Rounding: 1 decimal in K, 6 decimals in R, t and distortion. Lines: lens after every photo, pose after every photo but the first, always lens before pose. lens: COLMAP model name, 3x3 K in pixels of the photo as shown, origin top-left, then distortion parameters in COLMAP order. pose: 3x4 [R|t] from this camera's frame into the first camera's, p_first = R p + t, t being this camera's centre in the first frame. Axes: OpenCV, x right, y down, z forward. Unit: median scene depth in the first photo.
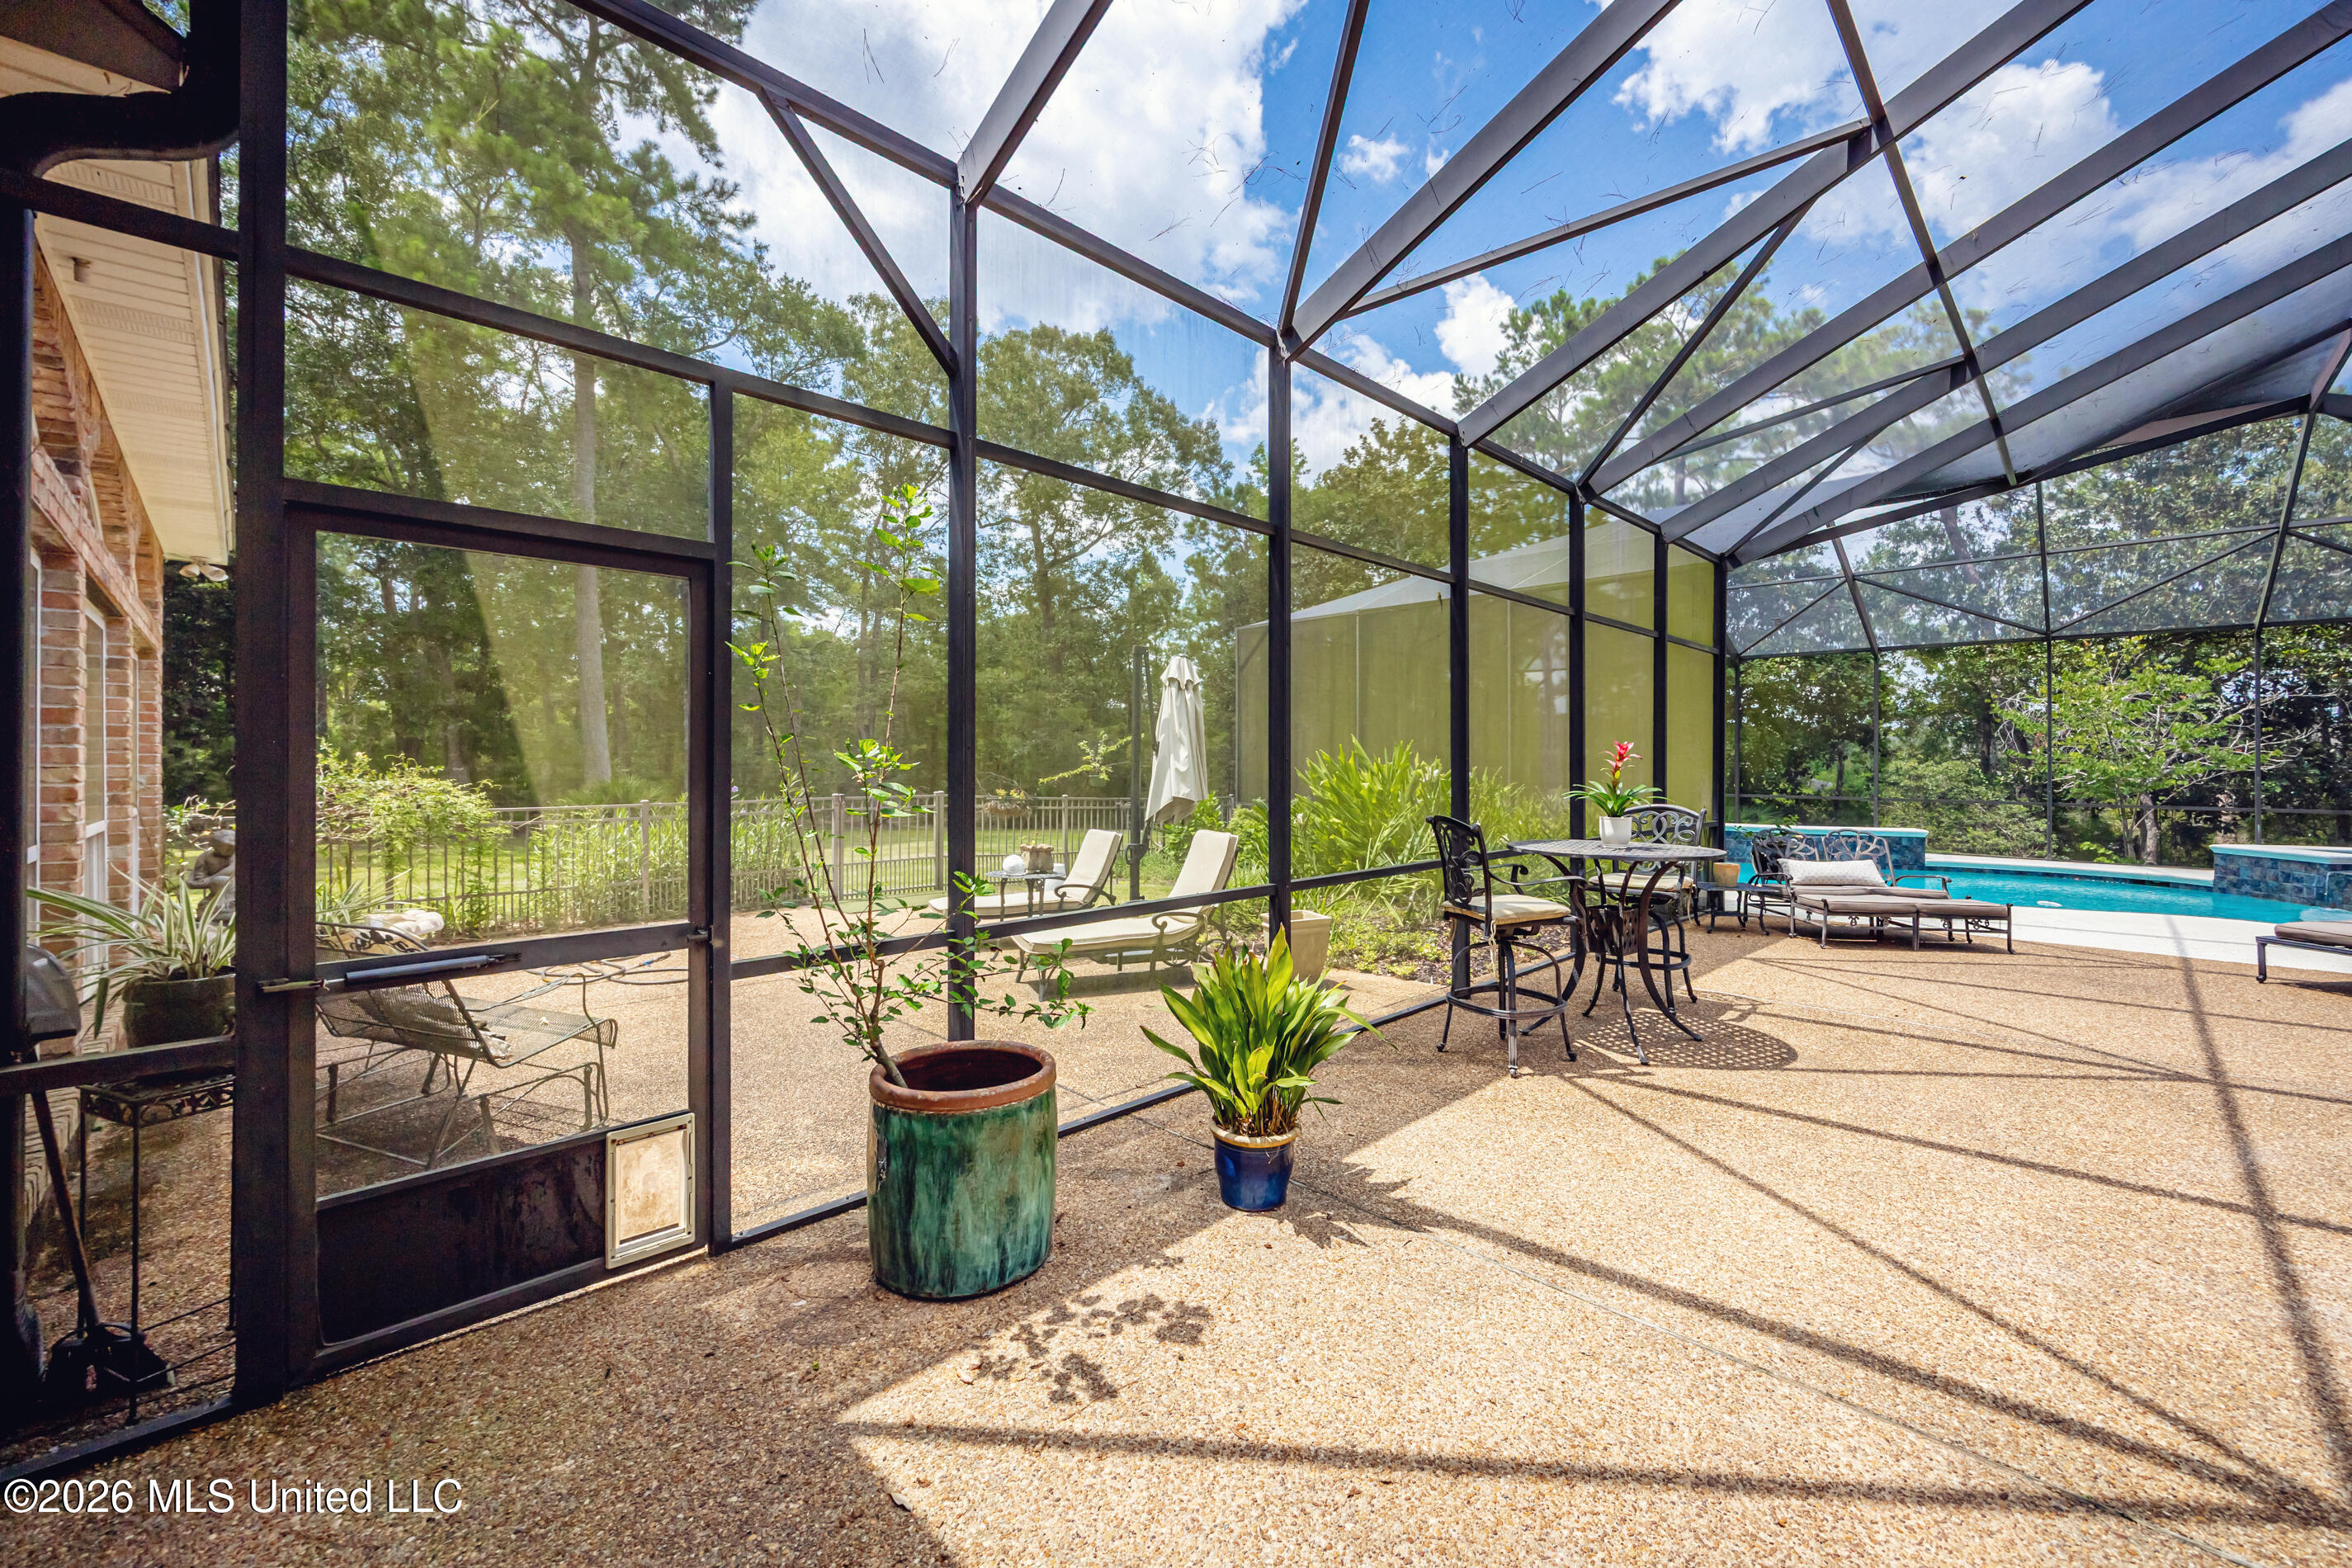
lens RADIAL K [[937.2, 0, 1170.2], [0, 937.2, 775.3], [0, 0, 1]] dist [-0.001906, 0.000091]
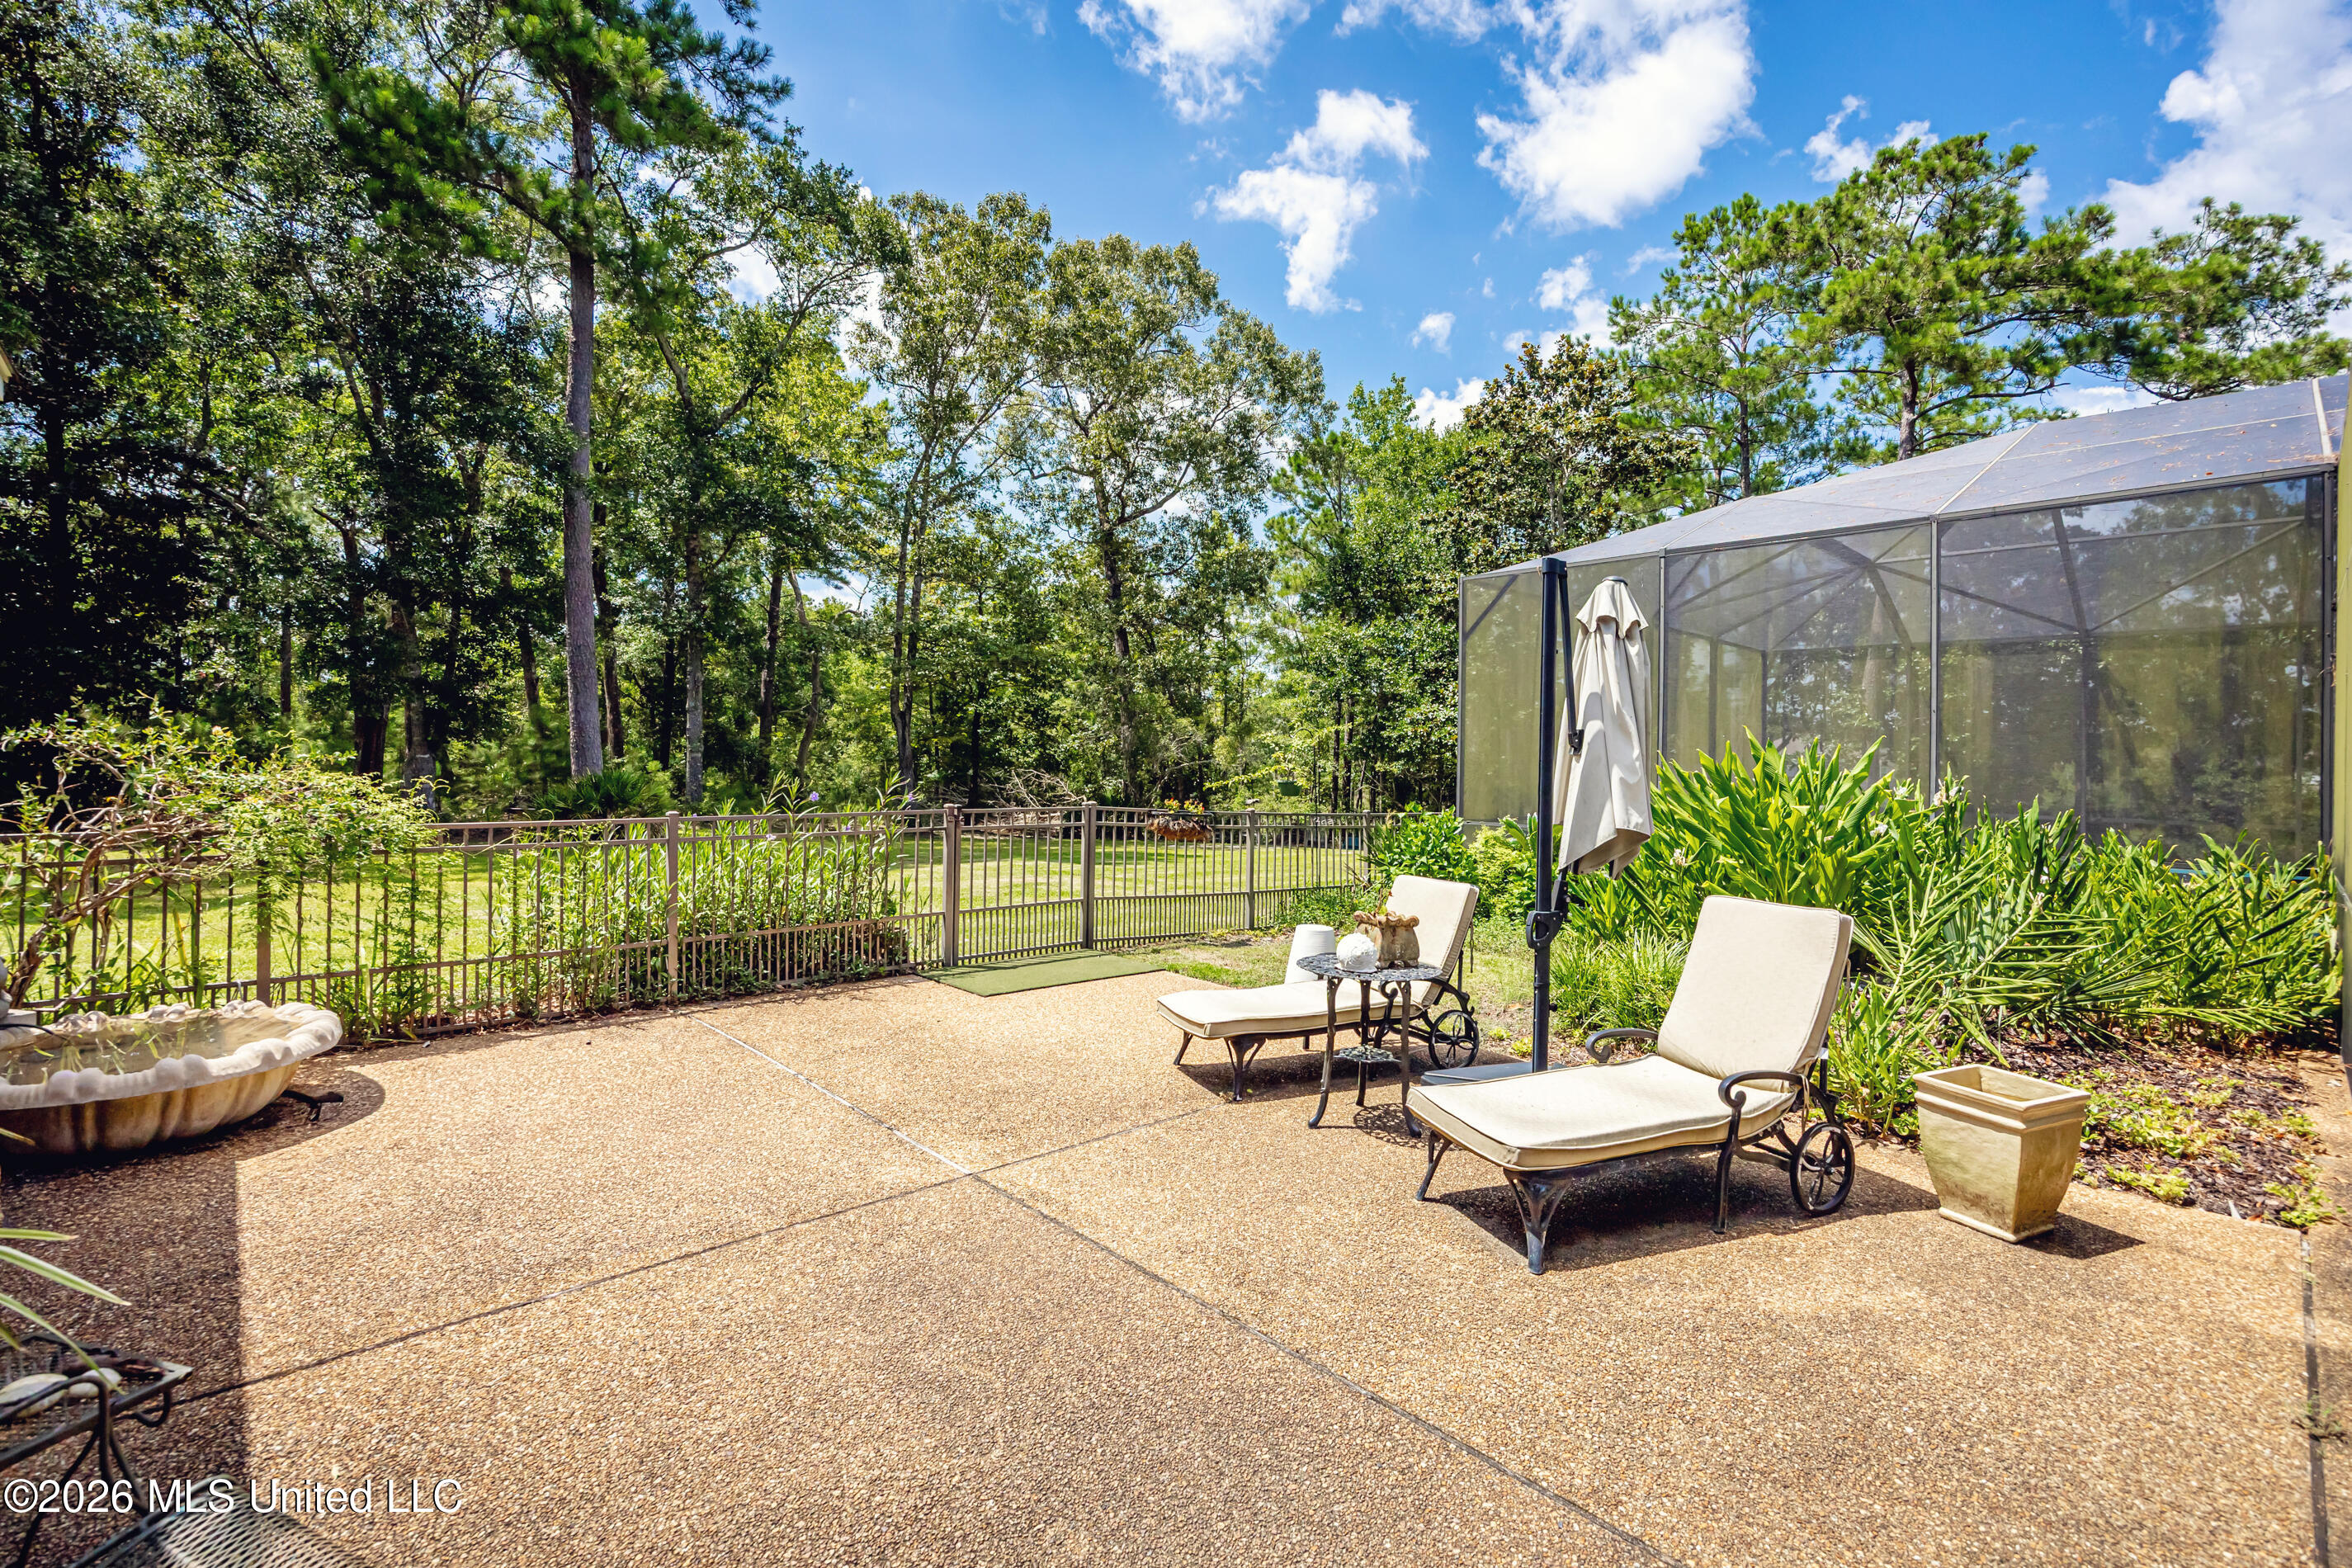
lens RADIAL K [[1055.9, 0, 1173.3], [0, 1055.9, 775.3], [0, 0, 1]] dist [-0.022188, 0.003321]
pose [[0.999235, 0.017626, -0.034903, -0.067099], [-0.017635, 0.999844, 0.000050, -0.001206], [0.034898, 0.000566, 0.999391, 0.102275]]
